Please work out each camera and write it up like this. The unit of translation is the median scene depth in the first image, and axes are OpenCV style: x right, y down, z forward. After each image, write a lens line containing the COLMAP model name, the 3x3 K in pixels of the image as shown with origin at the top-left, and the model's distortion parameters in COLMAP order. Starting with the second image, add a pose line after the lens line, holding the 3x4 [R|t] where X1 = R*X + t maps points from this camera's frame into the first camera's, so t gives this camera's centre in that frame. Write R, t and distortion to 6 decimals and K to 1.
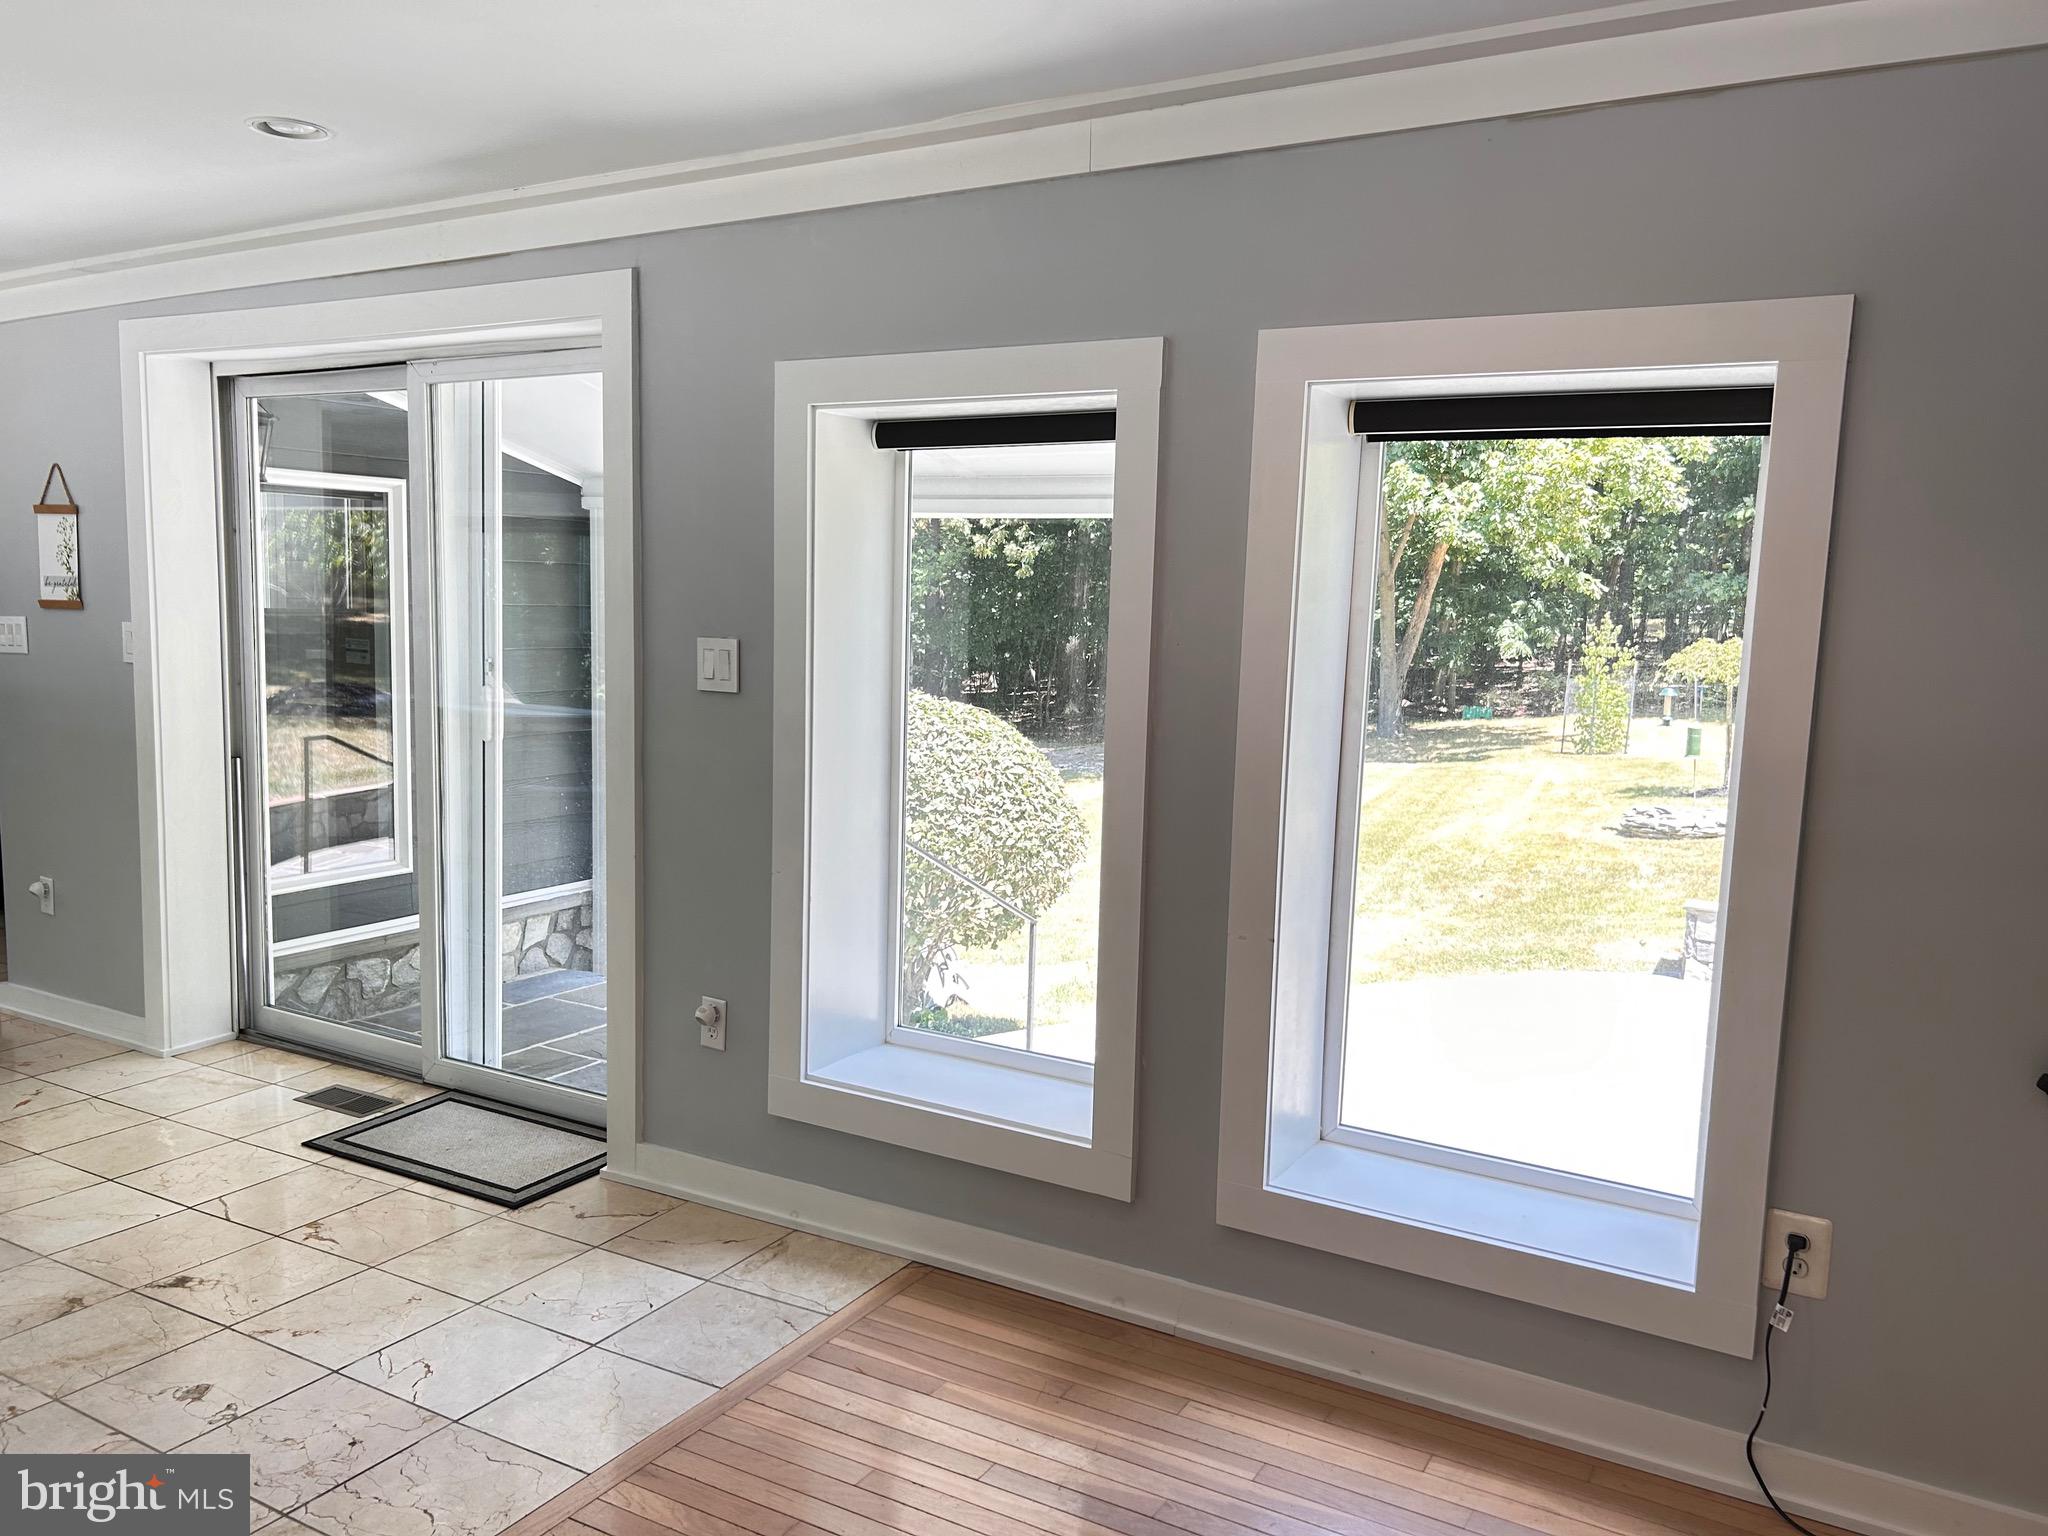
lens RADIAL K [[1547.0, 0, 1025.0], [0, 1547.0, 769.0], [0, 0, 1]] dist [0.028698, -0.028060]
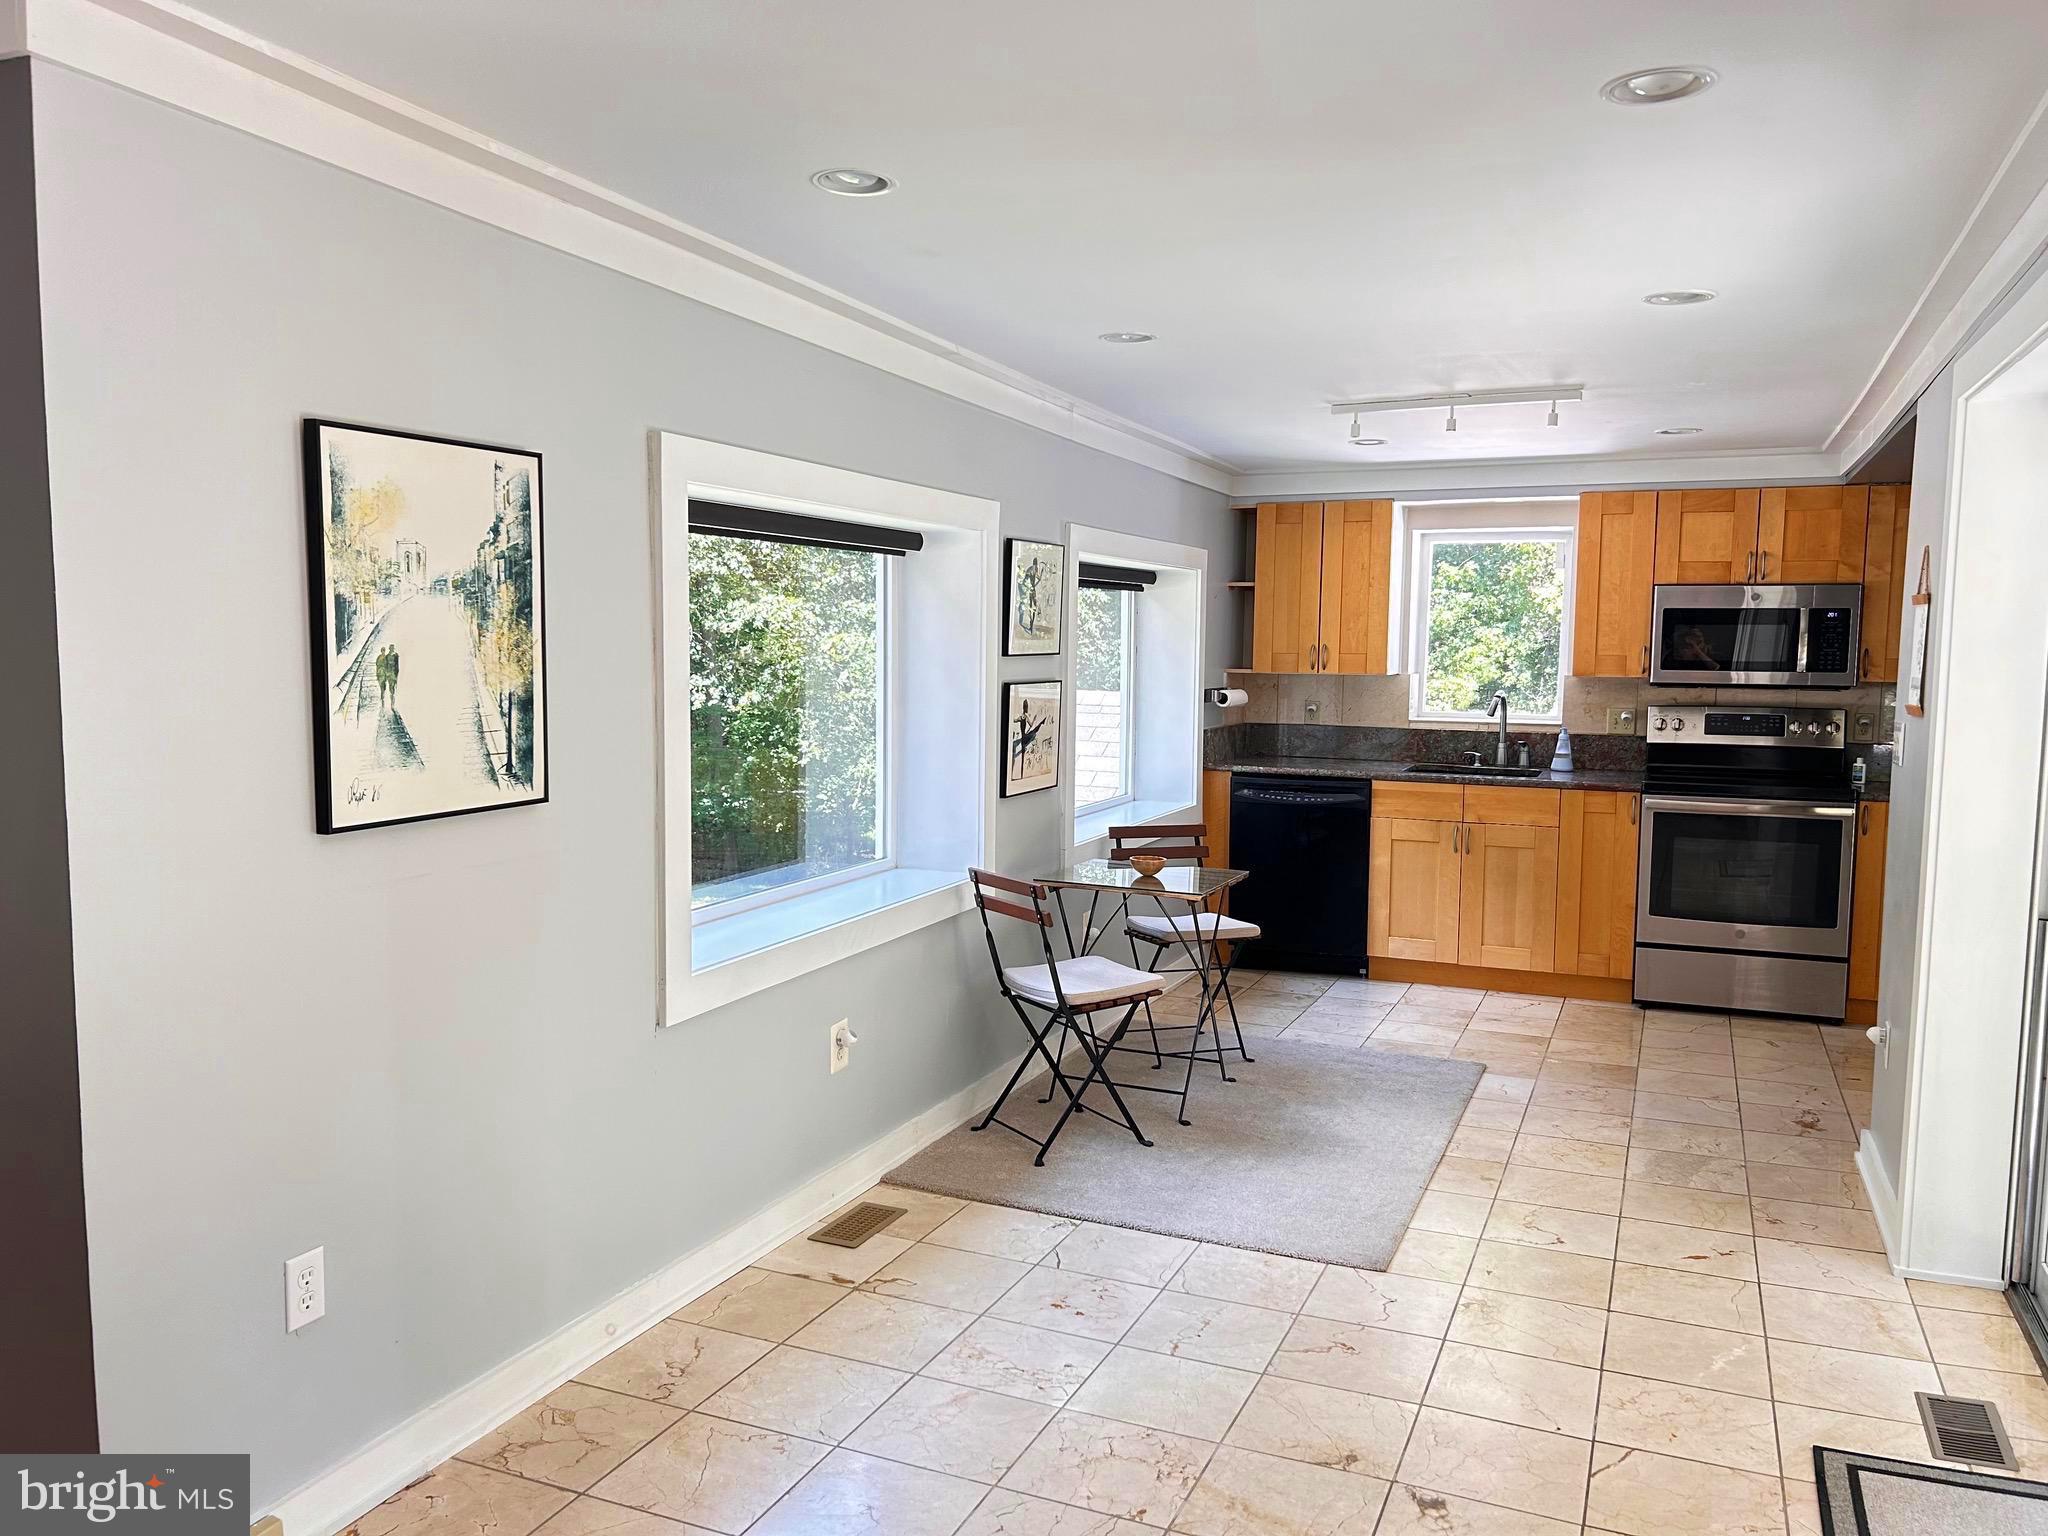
lens RADIAL K [[1547.0, 0, 1025.3], [0, 1547.0, 772.5], [0, 0, 1]] dist [0.028698, -0.028060]
pose [[0.121324, 0.056405, -0.991009, 0.186221], [-0.121519, 0.991718, 0.041569, -0.054226], [0.985147, 0.115383, 0.127174, 0.490169]]
